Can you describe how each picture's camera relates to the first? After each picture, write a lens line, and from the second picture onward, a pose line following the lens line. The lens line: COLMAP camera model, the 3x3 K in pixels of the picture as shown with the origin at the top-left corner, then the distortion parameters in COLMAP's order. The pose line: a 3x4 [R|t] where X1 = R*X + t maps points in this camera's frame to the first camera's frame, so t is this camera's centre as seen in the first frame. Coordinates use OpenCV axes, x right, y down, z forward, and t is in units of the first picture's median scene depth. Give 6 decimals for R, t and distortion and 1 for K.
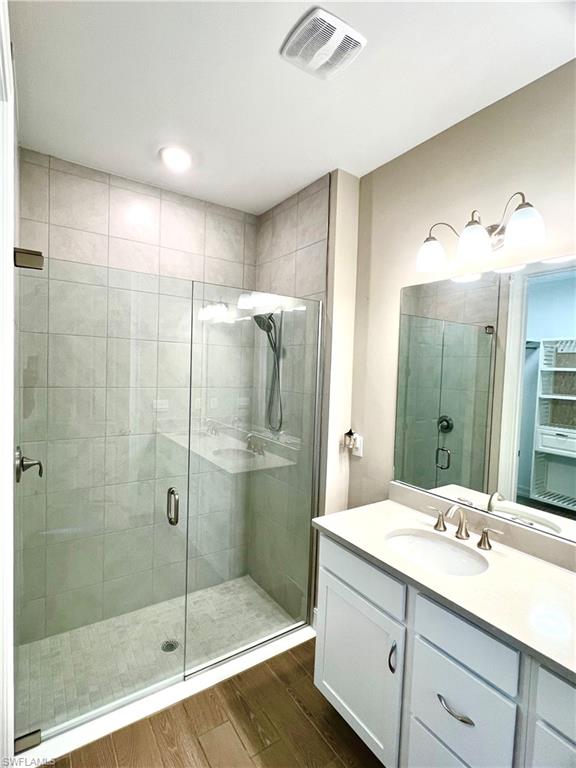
lens RADIAL K [[379.0, 0, 288.0], [0, 379.0, 384.0], [0, 0, 1]] dist [0.000490, 0.000399]
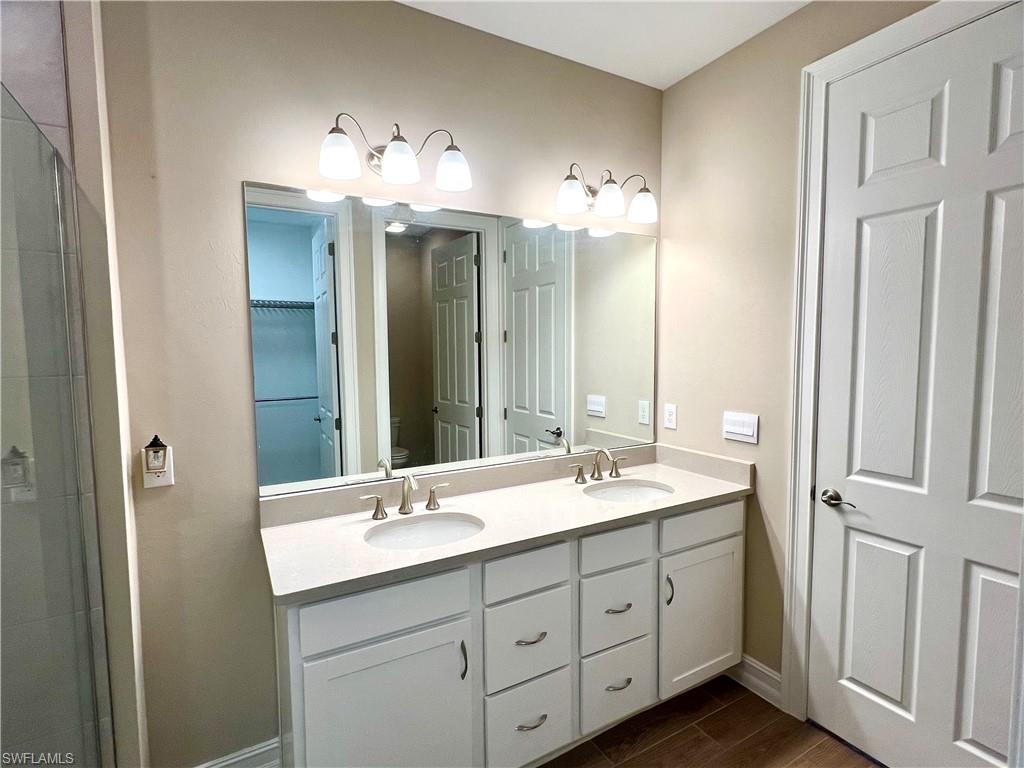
lens RADIAL K [[505.3, 0, 512.6], [0, 505.3, 388.2], [0, 0, 1]] dist [0.000490, 0.000399]
pose [[0.062635, -0.111533, 0.991785, -0.681241], [0.046032, 0.993001, 0.108763, 0.009026], [-0.996974, 0.038842, 0.067330, 0.722206]]
